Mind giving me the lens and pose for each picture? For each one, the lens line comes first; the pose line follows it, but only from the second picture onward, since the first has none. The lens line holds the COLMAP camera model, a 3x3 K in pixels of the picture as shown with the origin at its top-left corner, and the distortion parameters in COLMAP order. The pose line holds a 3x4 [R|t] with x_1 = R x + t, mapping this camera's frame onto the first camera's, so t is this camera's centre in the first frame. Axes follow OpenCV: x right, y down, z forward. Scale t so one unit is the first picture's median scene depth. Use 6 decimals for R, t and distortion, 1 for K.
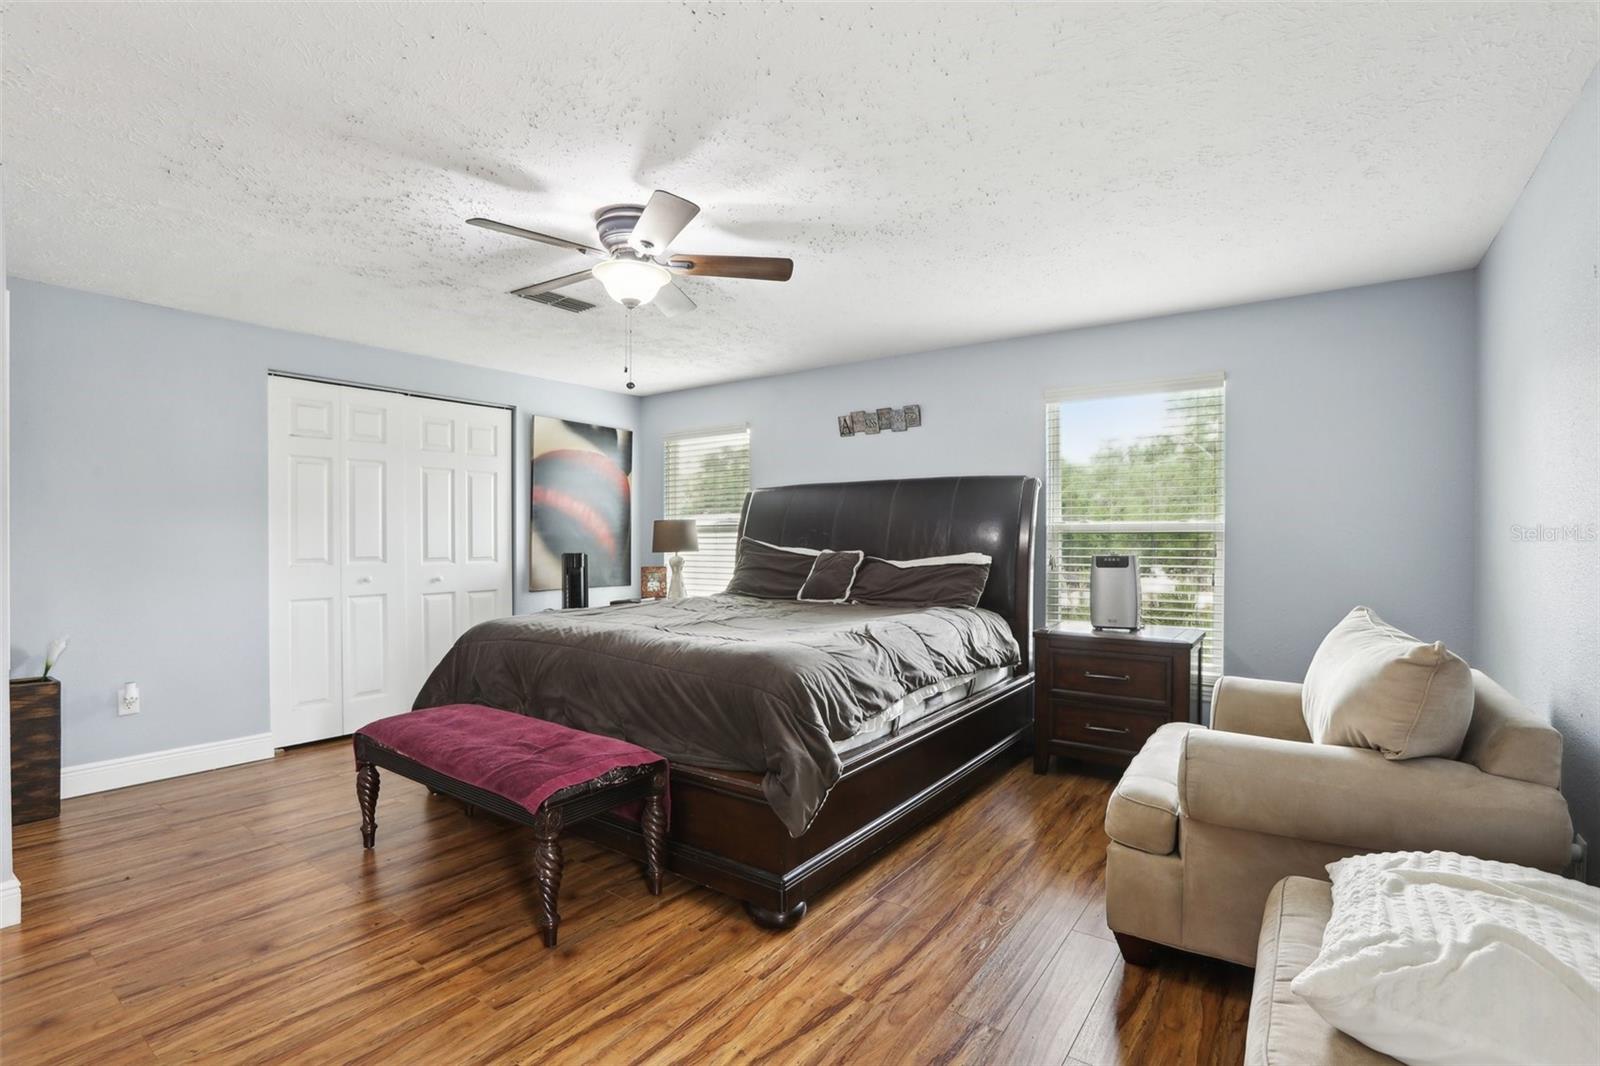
lens RADIAL K [[733.3, 0, 802.1], [0, 733.3, 545.3], [0, 0, 1]] dist [-0.026887, 0.008419]
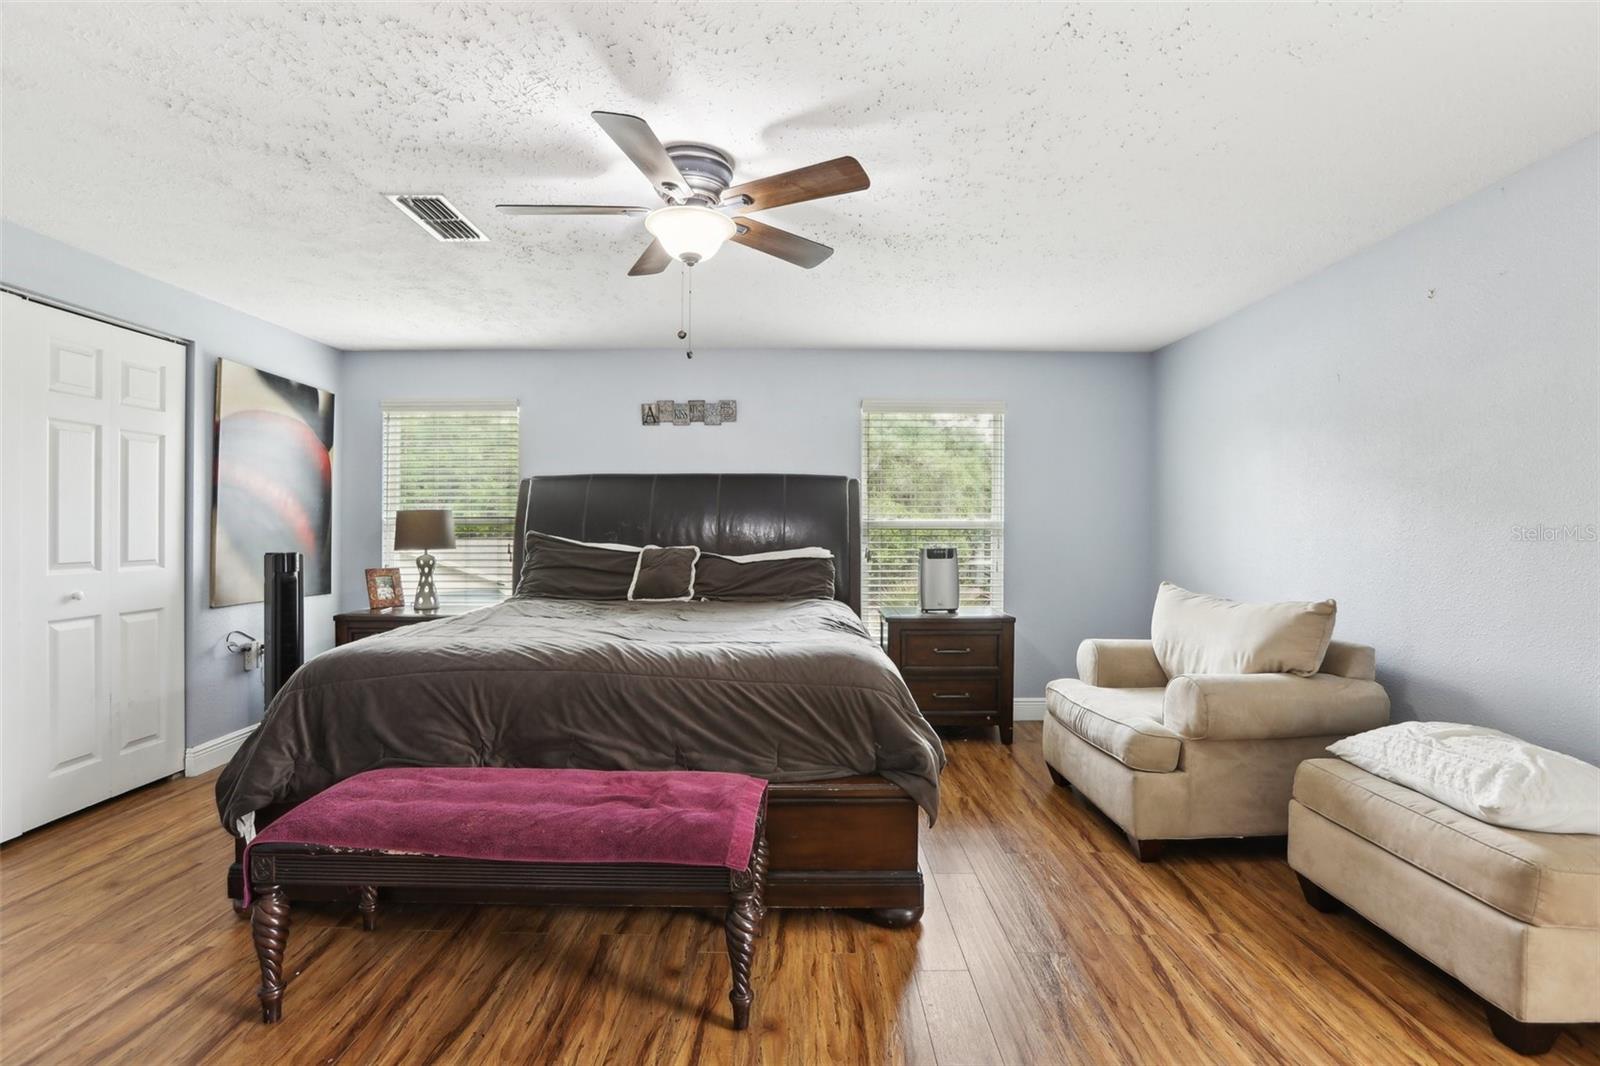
lens RADIAL K [[733.3, 0, 791.8], [0, 733.3, 530.1], [0, 0, 1]] dist [-0.026887, 0.008419]
pose [[0.818987, 0.004238, 0.573796, -0.352667], [0.004718, 0.999889, -0.014121, 0.000632], [-0.573793, 0.014272, 0.818876, 0.130909]]
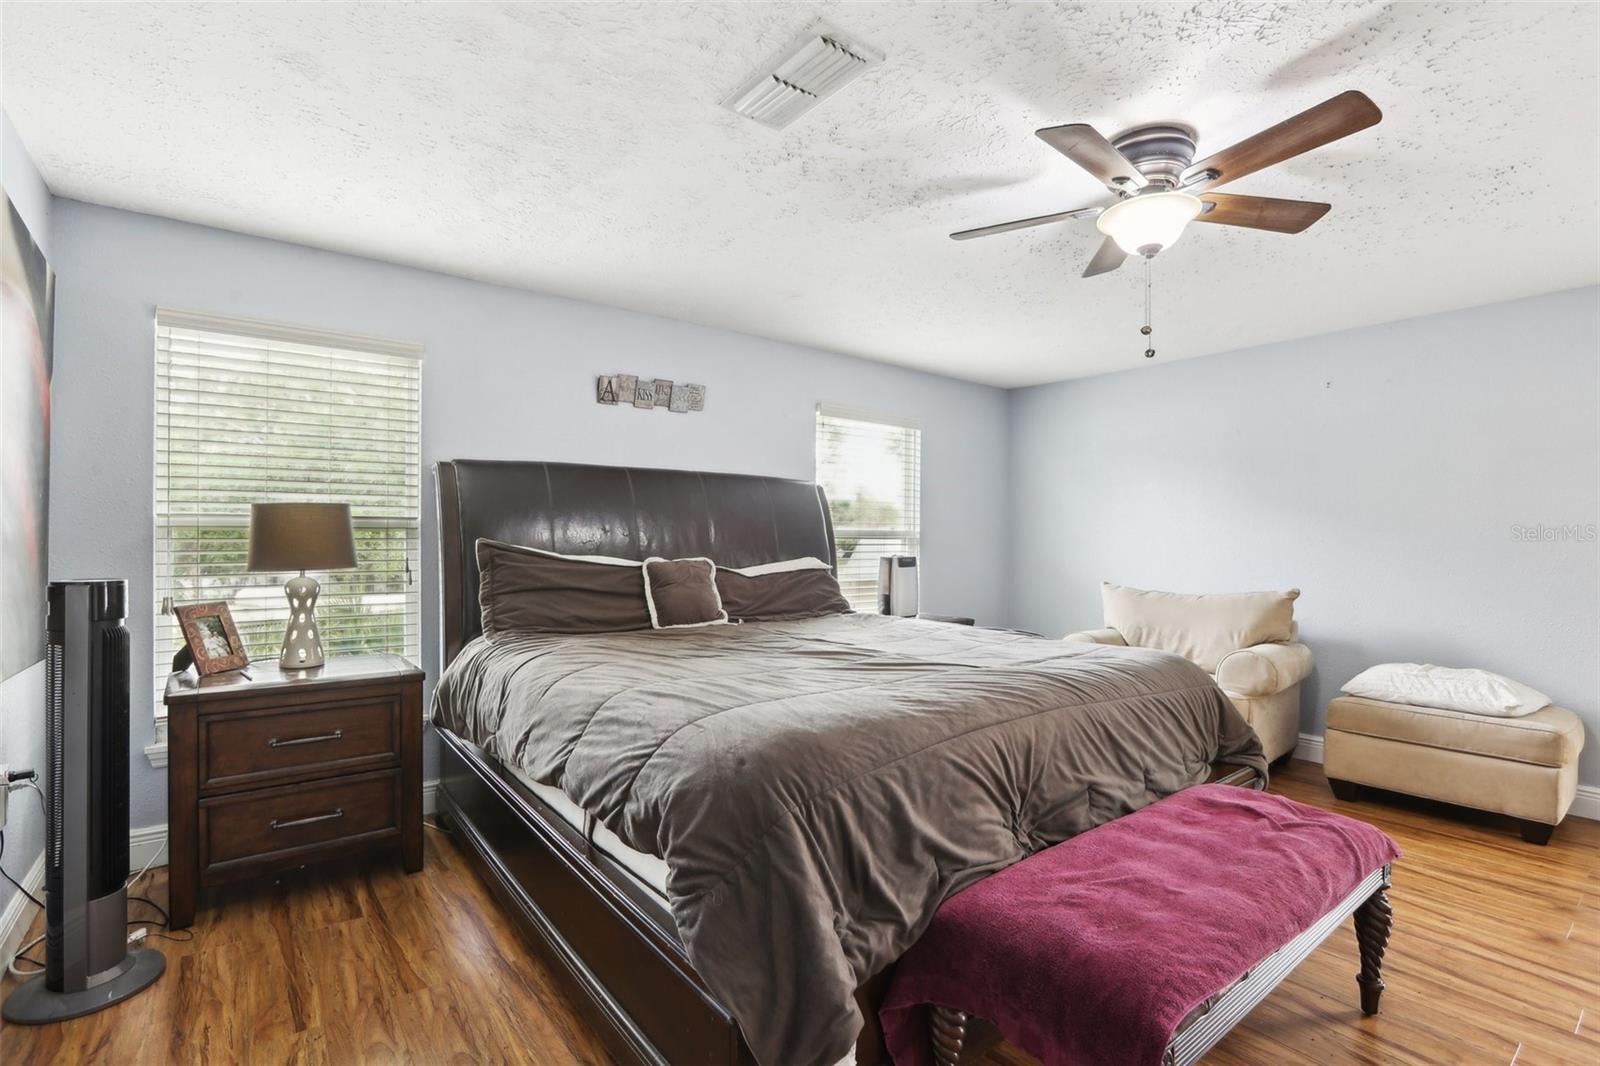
lens RADIAL K [[733.3, 0, 798.7], [0, 733.3, 543.3], [0, 0, 1]] dist [-0.026887, 0.008419]
pose [[0.295069, 0.000529, 0.955476, -0.624273], [0.008204, 0.999962, -0.003088, -0.004694], [-0.955441, 0.008750, 0.295054, 0.637343]]
